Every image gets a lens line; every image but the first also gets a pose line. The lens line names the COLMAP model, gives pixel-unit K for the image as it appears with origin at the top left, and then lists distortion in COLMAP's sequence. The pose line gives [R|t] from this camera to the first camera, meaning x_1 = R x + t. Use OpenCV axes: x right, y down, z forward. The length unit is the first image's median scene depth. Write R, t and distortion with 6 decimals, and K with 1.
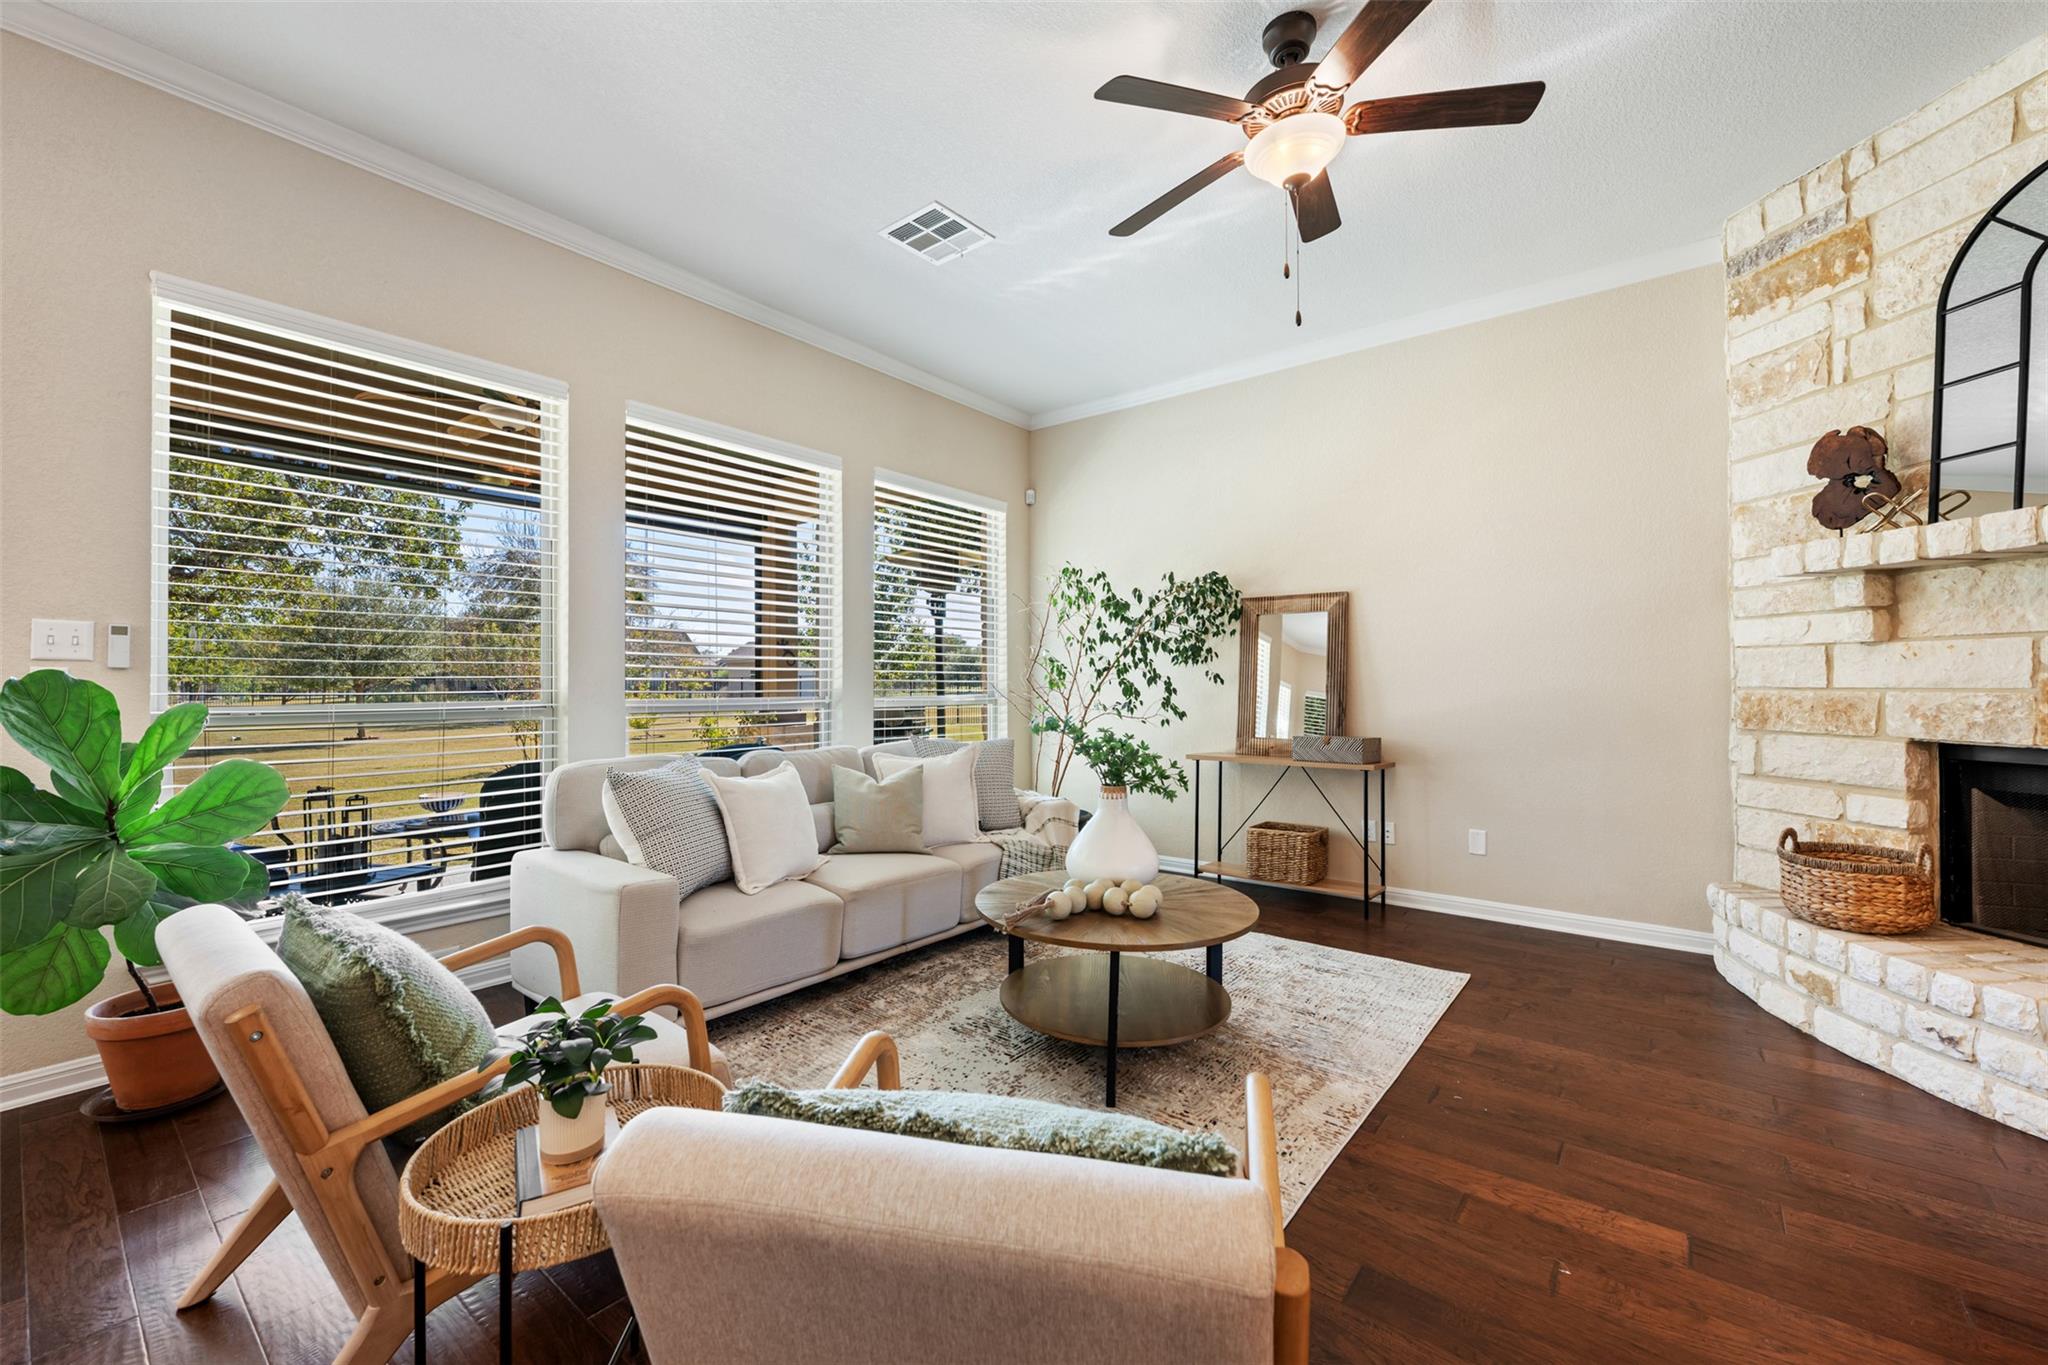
lens RADIAL K [[816.9, 0, 1022.3], [0, 816.9, 678.9], [0, 0, 1]] dist [-0.003616, 0.000445]
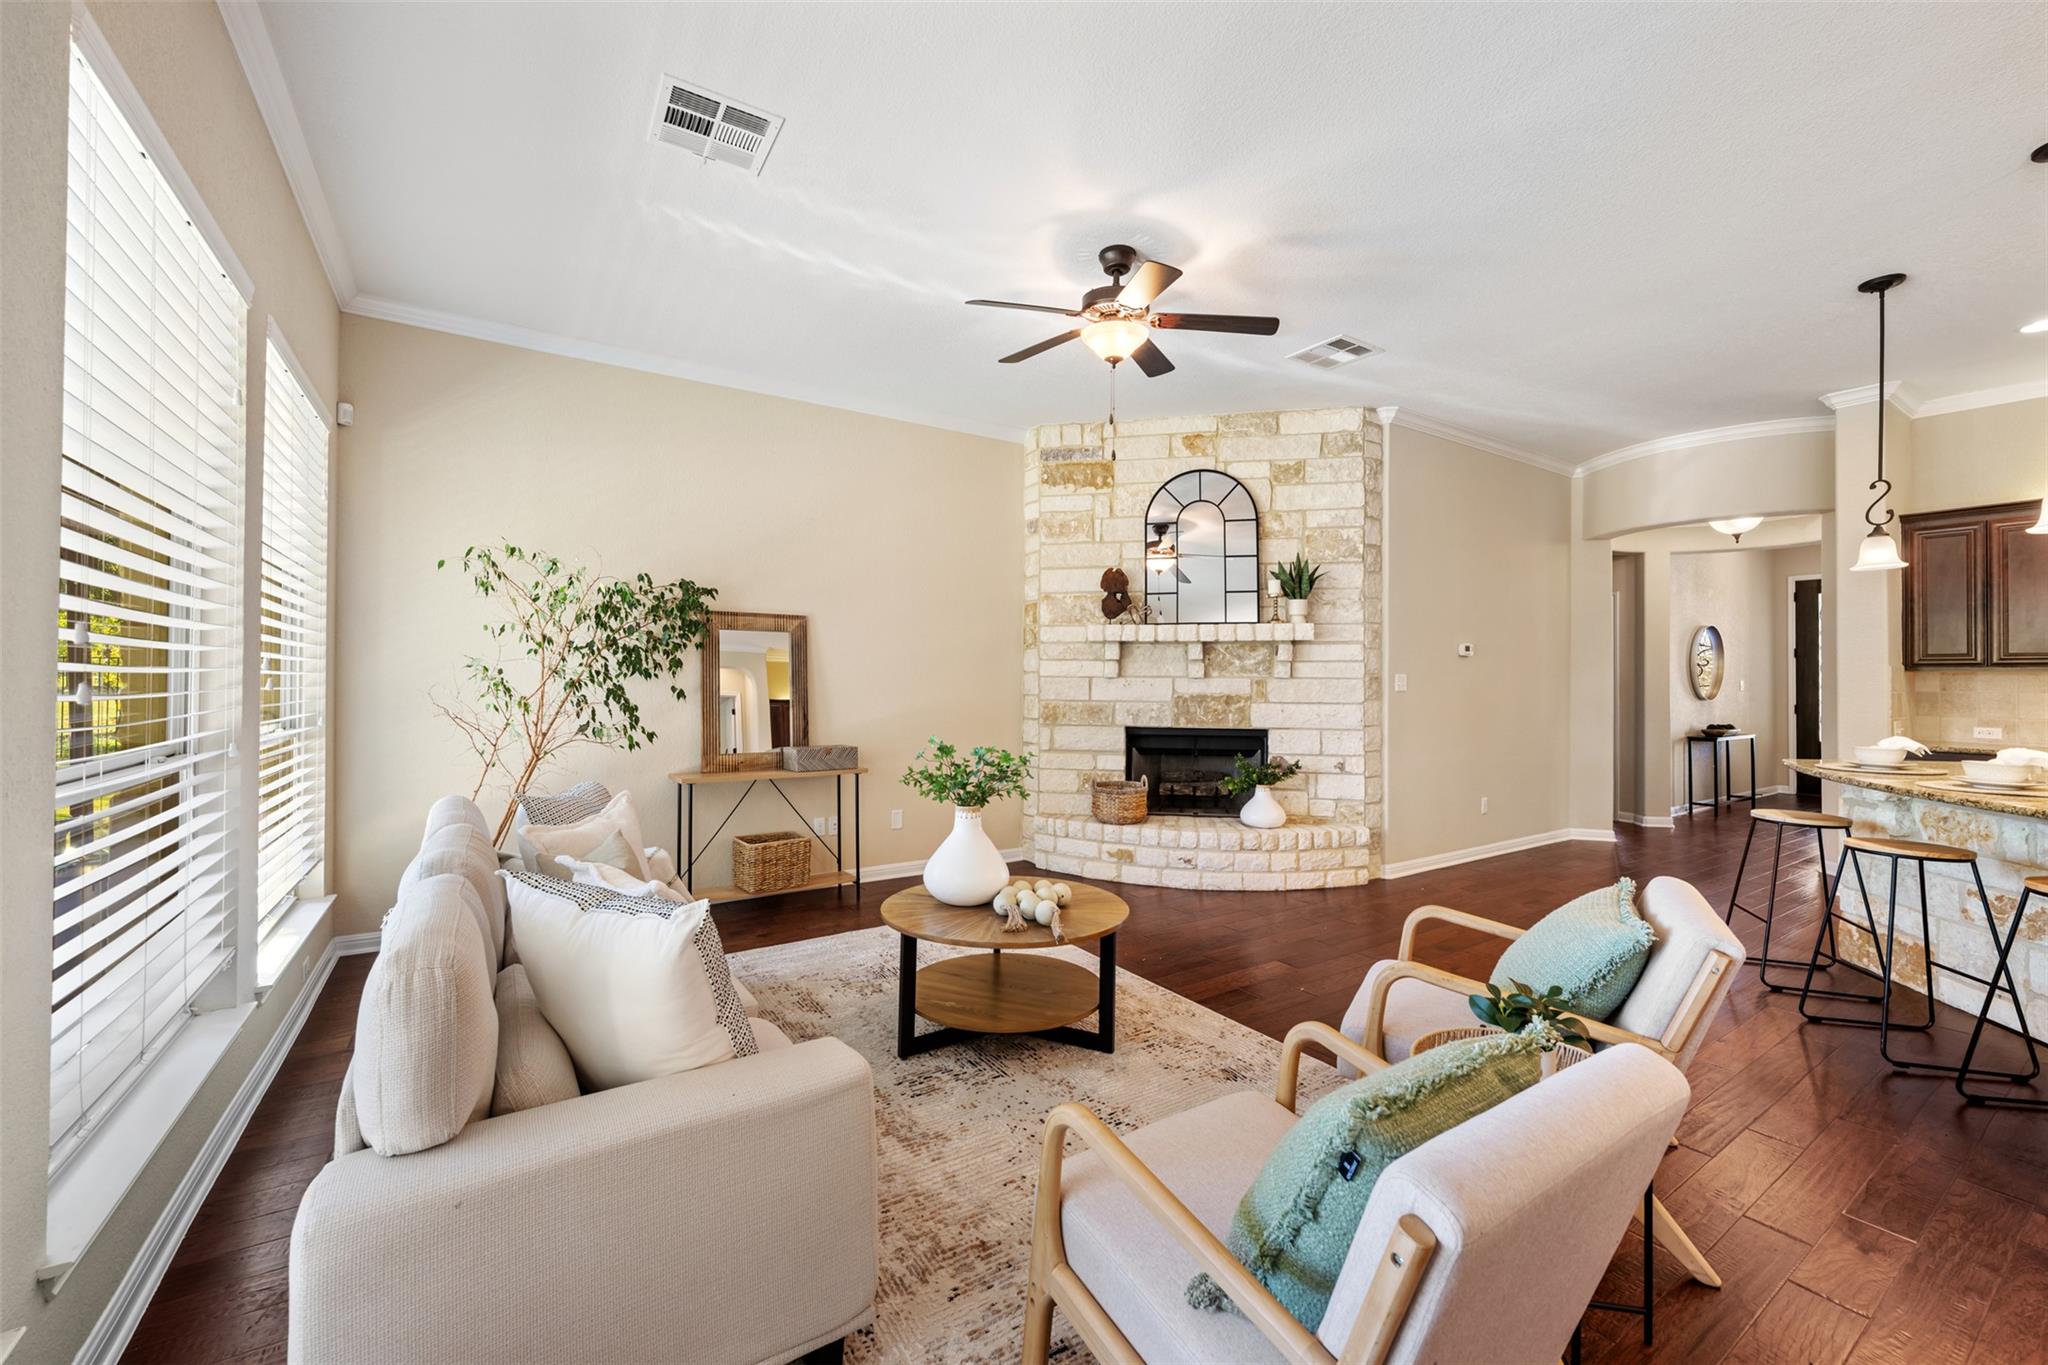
lens RADIAL K [[816.9, 0, 1028.1], [0, 816.9, 669.9], [0, 0, 1]] dist [-0.003616, 0.000445]
pose [[0.306561, 0.012723, 0.951766, -0.845584], [-0.013257, 0.999871, -0.009096, -0.039964], [-0.951759, -0.009829, 0.306690, 0.549932]]
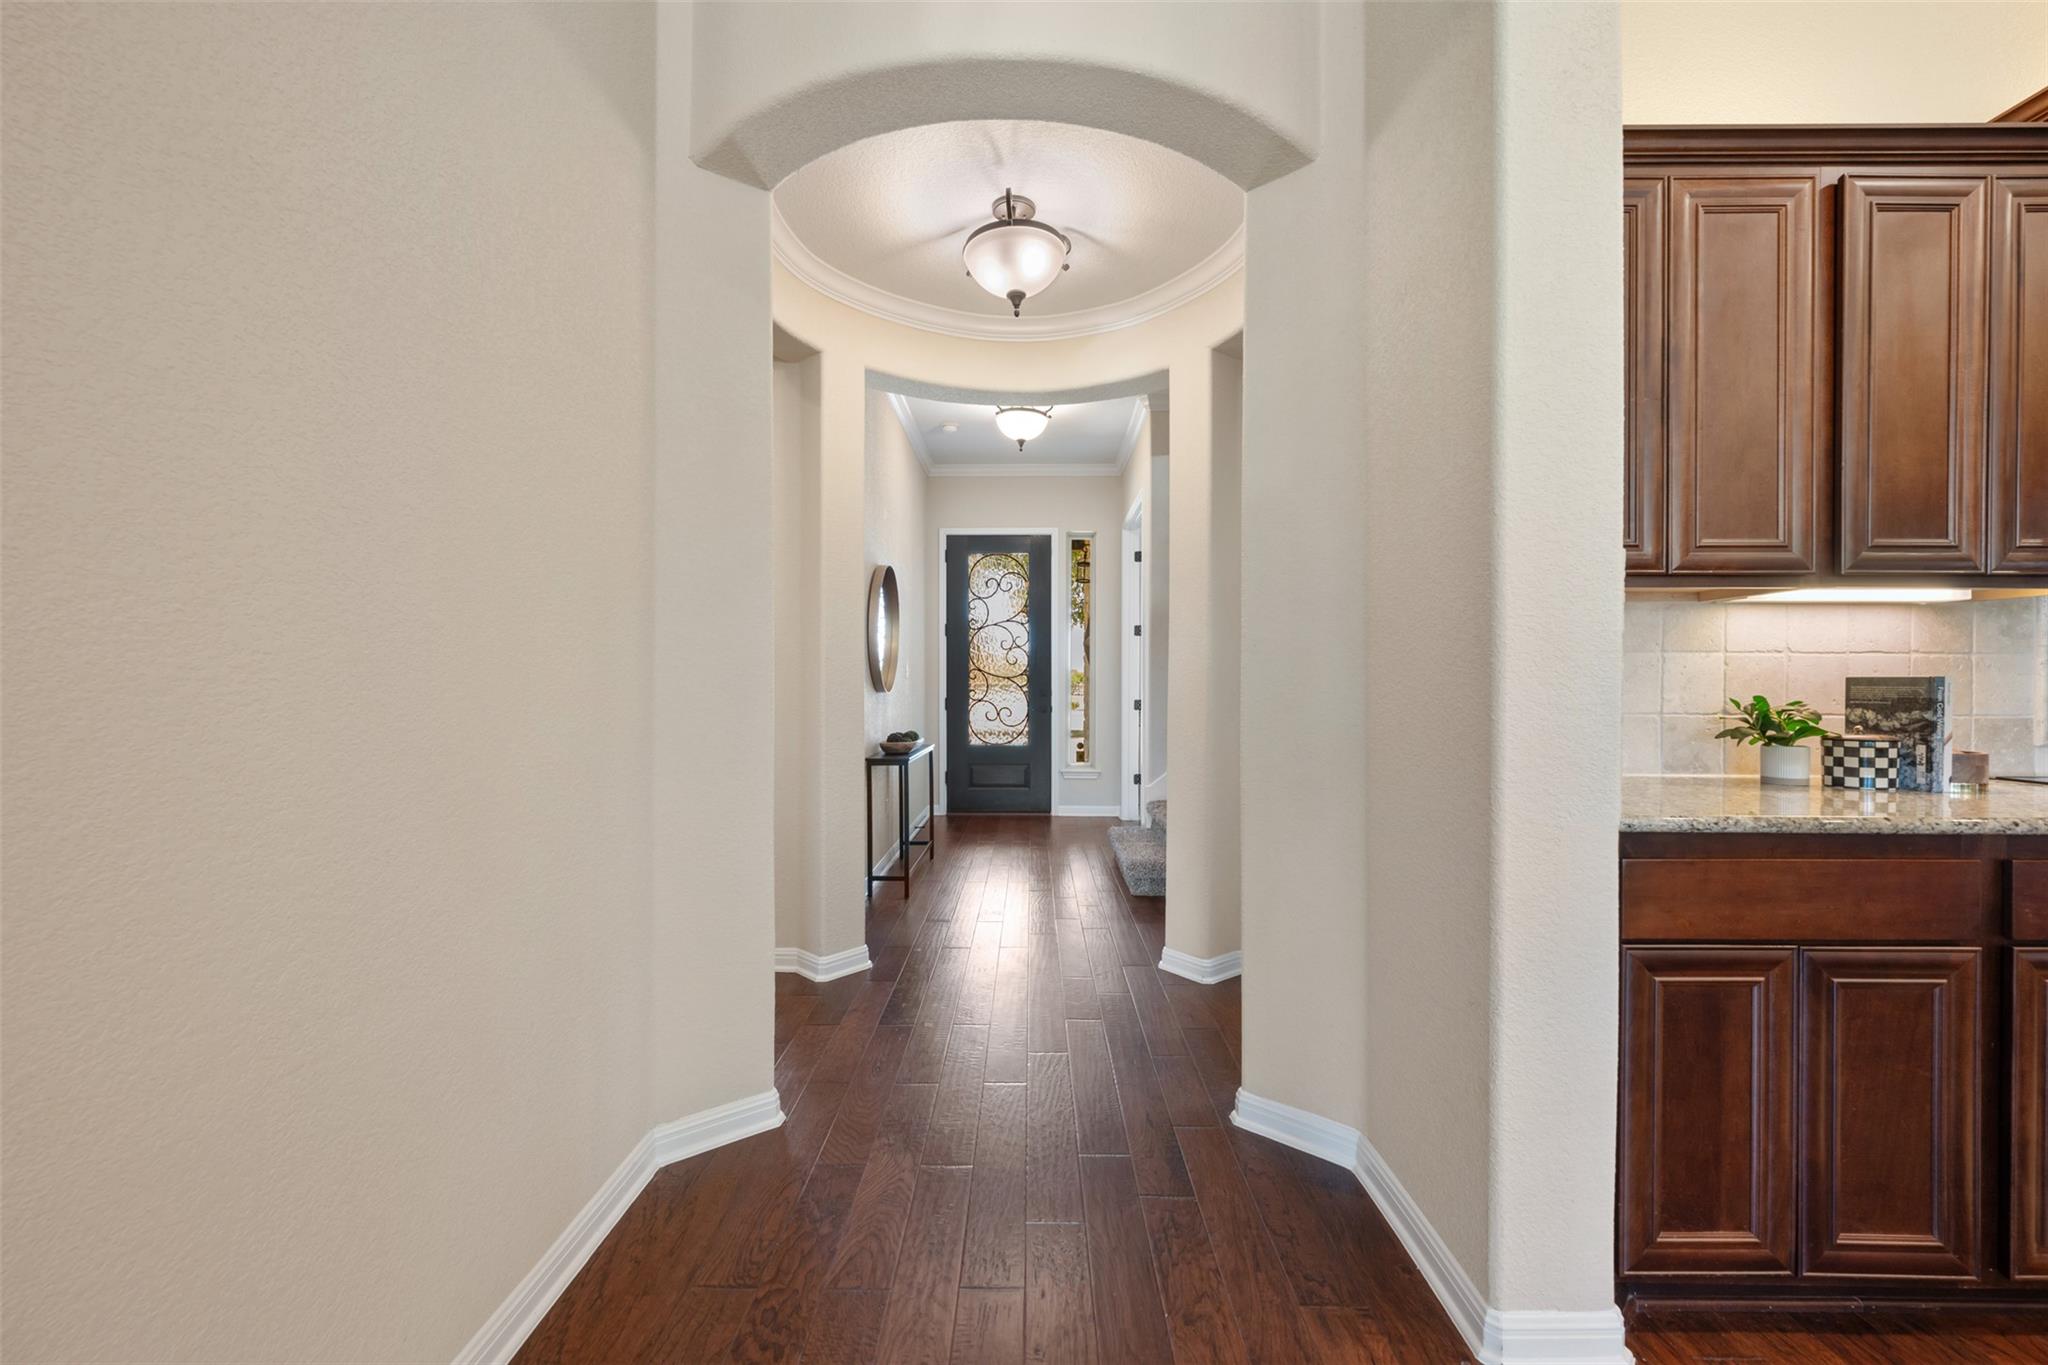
lens RADIAL K [[816.9, 0, 1013.7], [0, 816.9, 680.9], [0, 0, 1]] dist [-0.003616, 0.000445]
pose [[-0.608708, 0.003108, 0.793388, 1.048902], [-0.005737, 0.999949, -0.008319, -0.002119], [-0.793373, -0.009615, -0.608659, -0.010502]]
